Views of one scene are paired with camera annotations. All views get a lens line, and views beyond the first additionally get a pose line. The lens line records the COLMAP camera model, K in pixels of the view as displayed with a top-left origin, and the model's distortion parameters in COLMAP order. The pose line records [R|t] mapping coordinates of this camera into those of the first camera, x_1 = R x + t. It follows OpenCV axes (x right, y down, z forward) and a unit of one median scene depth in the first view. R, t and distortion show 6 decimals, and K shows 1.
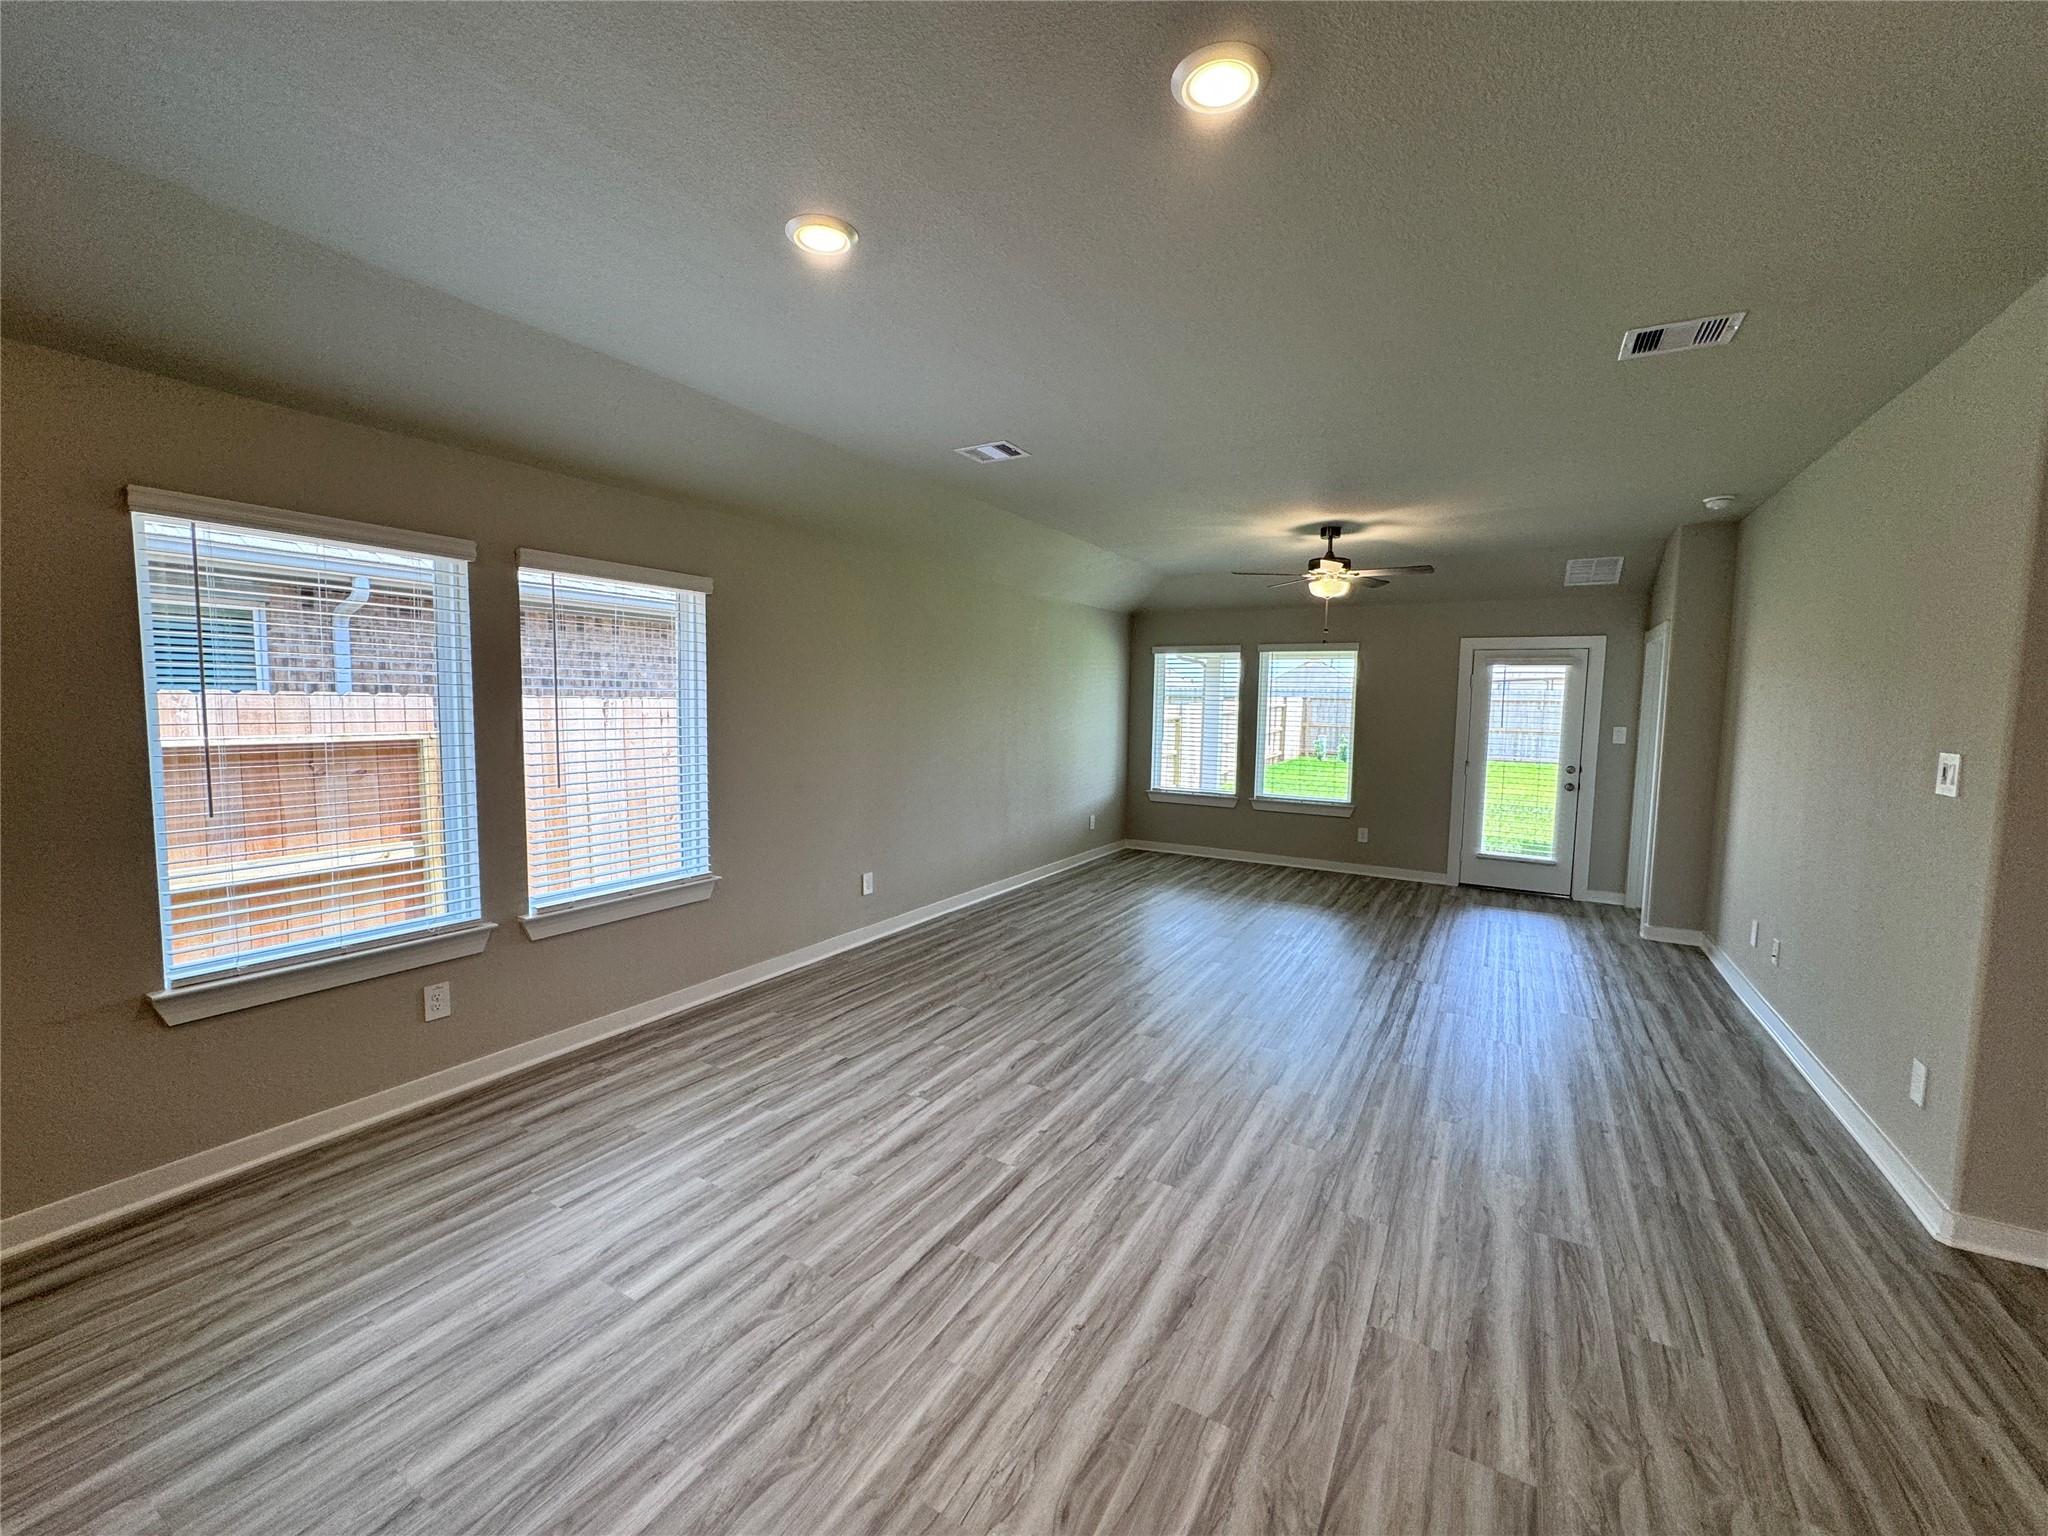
lens RADIAL K [[818.2, 0, 1023.4], [0, 818.2, 766.8], [0, 0, 1]] dist [-0.002300, 0.000541]
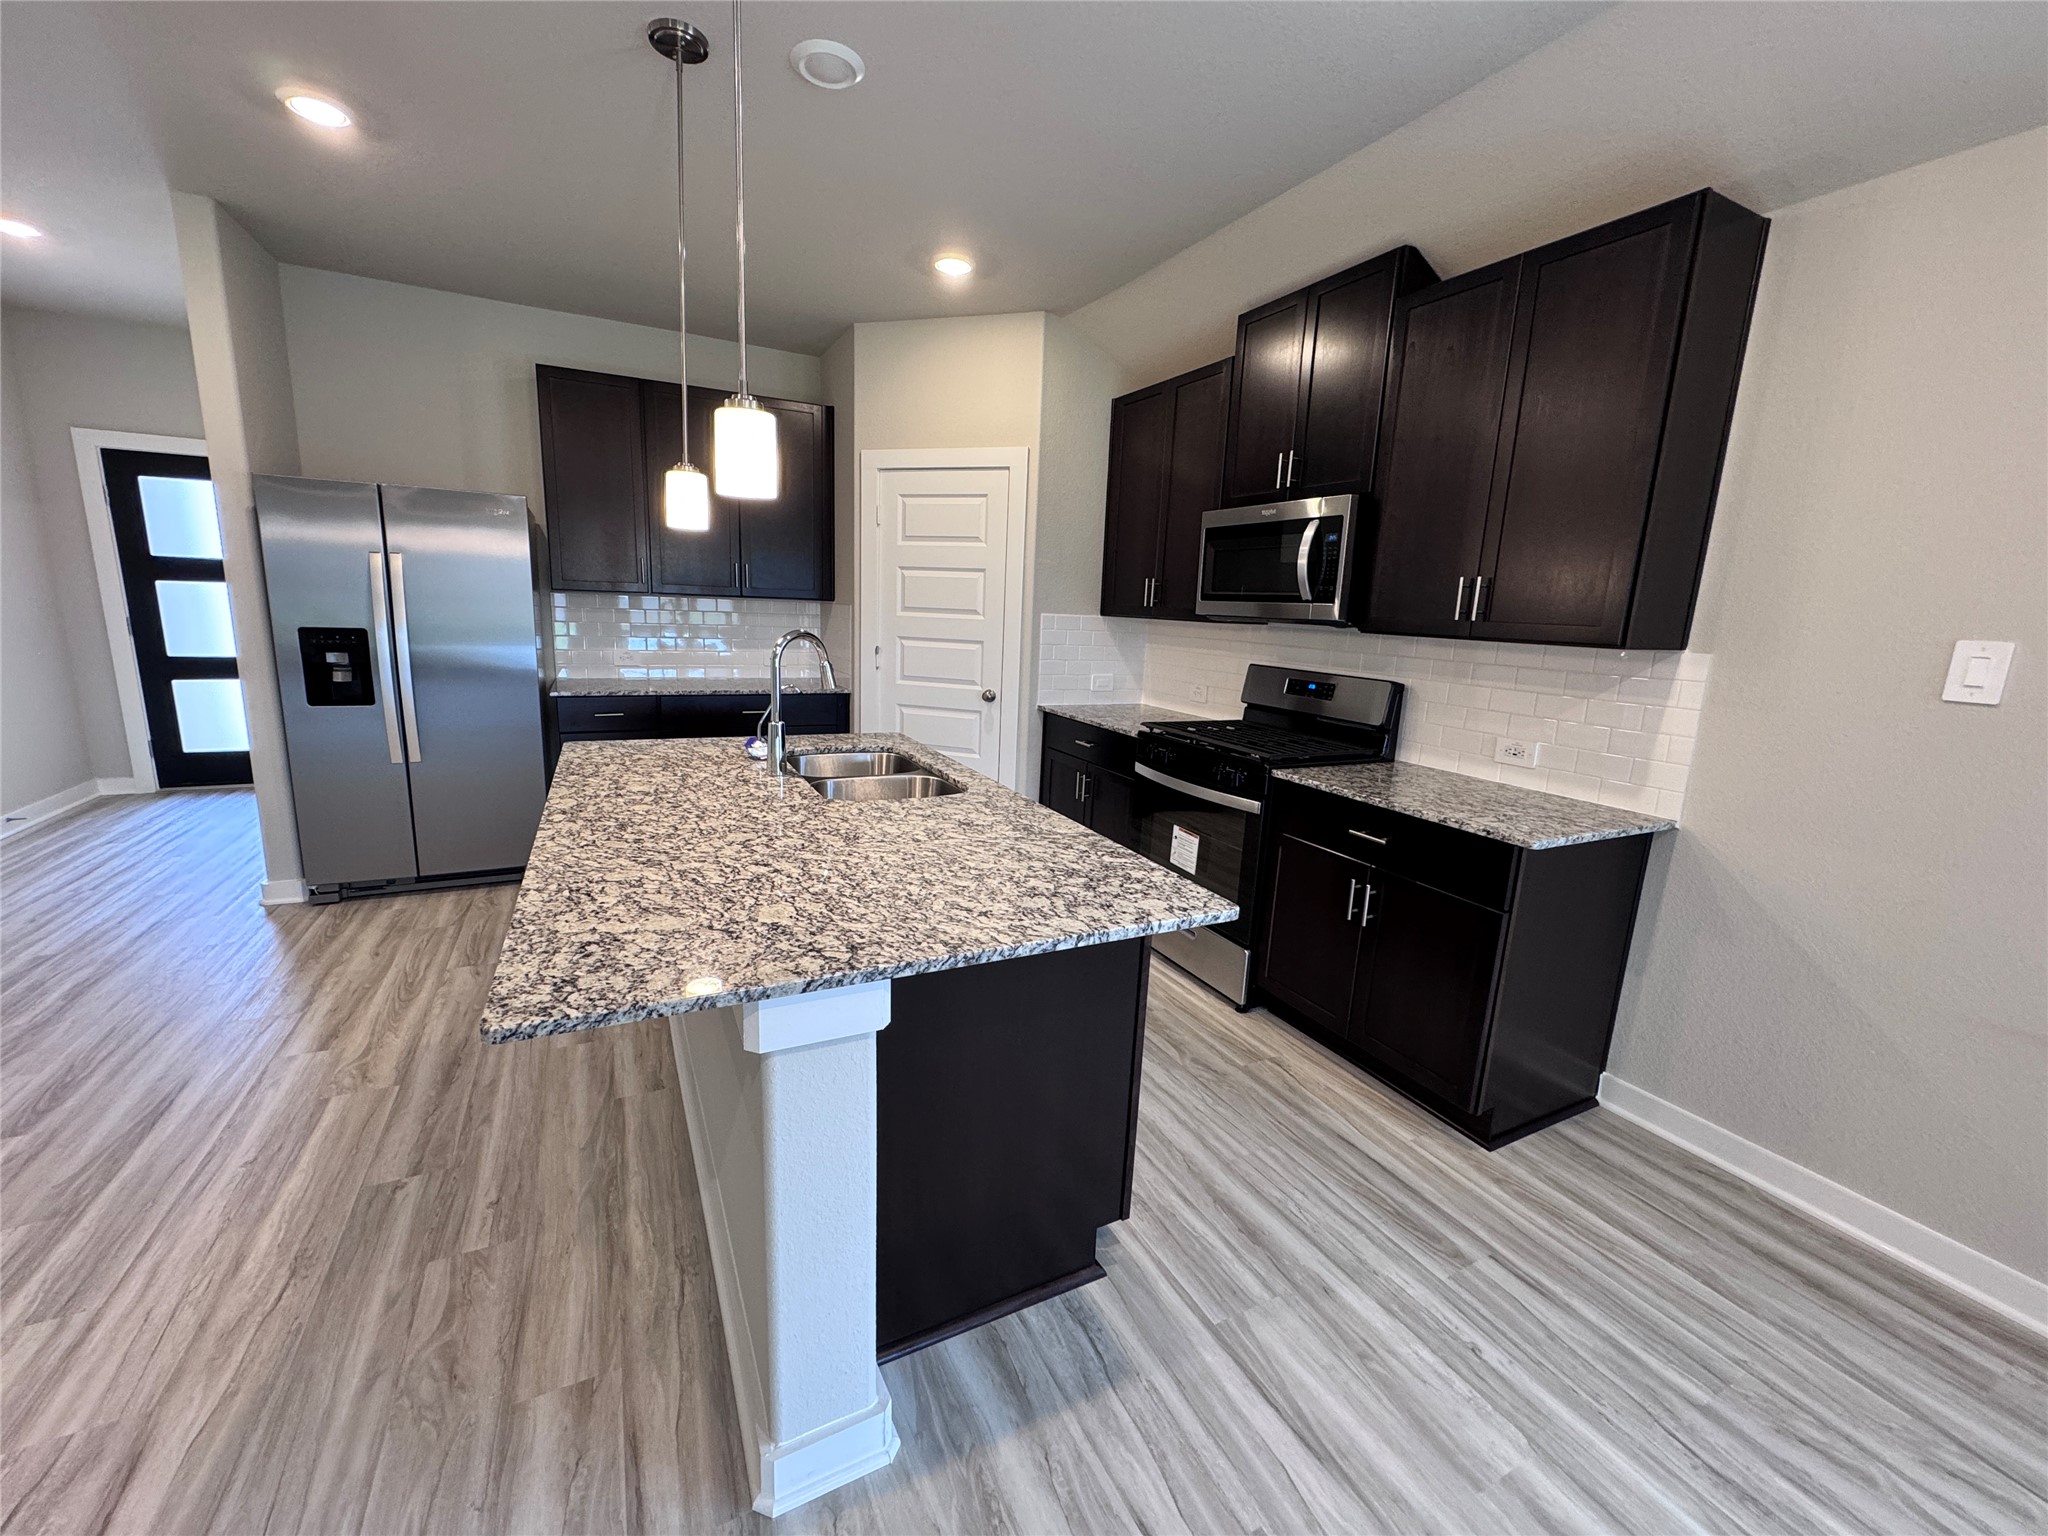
lens RADIAL K [[818.2, 0, 1023.4], [0, 818.2, 766.8], [0, 0, 1]] dist [-0.002300, 0.000541]
pose [[-0.535320, 0.127274, -0.835005, -0.045840], [-0.120315, 0.967012, 0.224528, 0.007440], [0.836036, 0.220658, -0.502348, 0.335608]]
